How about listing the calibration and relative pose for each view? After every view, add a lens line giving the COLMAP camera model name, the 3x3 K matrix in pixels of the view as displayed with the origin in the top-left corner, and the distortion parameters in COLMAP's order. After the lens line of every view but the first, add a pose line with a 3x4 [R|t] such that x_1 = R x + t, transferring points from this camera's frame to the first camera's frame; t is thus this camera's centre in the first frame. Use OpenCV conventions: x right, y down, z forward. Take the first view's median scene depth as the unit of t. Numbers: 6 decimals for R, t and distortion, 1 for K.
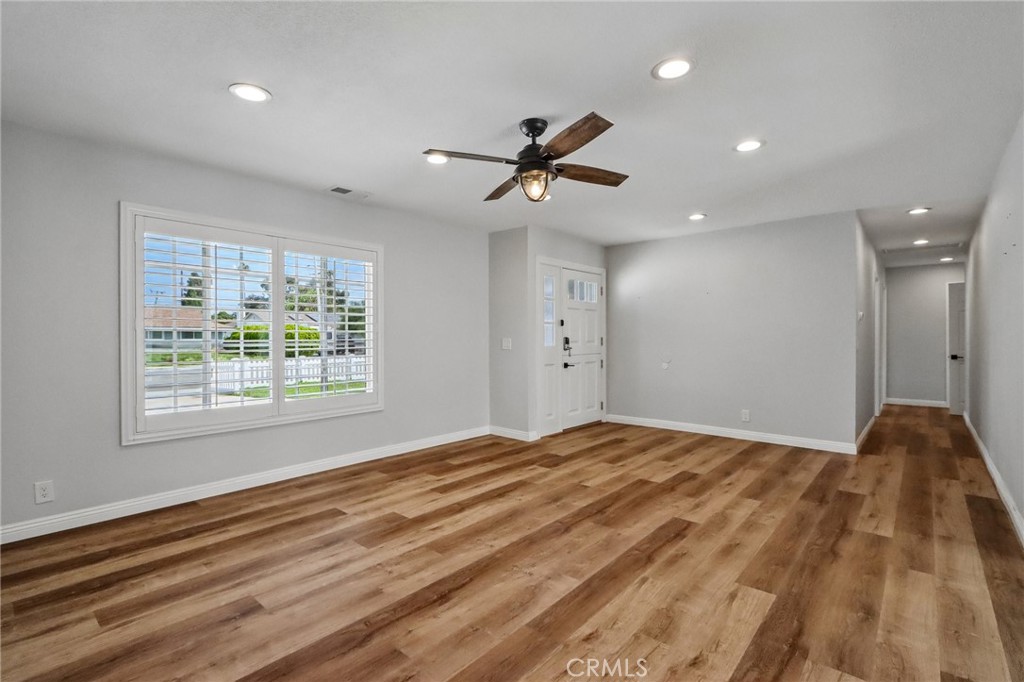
lens RADIAL K [[477.1, 0, 507.7], [0, 477.1, 335.4], [0, 0, 1]] dist [0.003033, -0.002406]
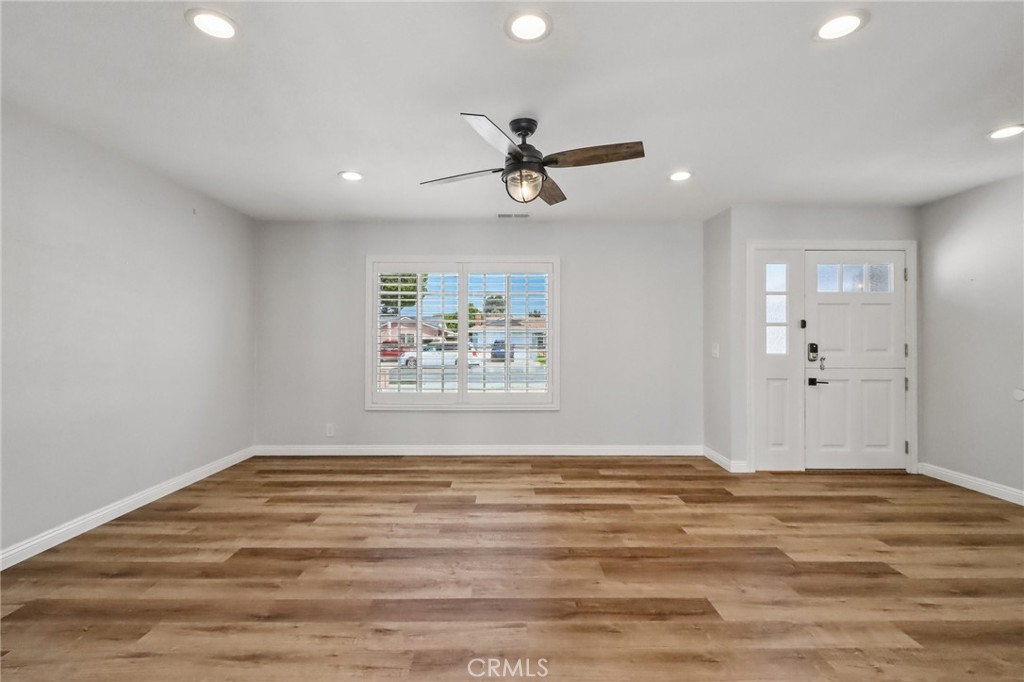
lens RADIAL K [[477.1, 0, 508.2], [0, 477.1, 333.9], [0, 0, 1]] dist [0.003033, -0.002406]
pose [[0.664036, -0.006328, -0.747674, 0.689330], [-0.001694, 0.999949, -0.009968, -0.005772], [0.747699, 0.007886, 0.663991, 0.304918]]
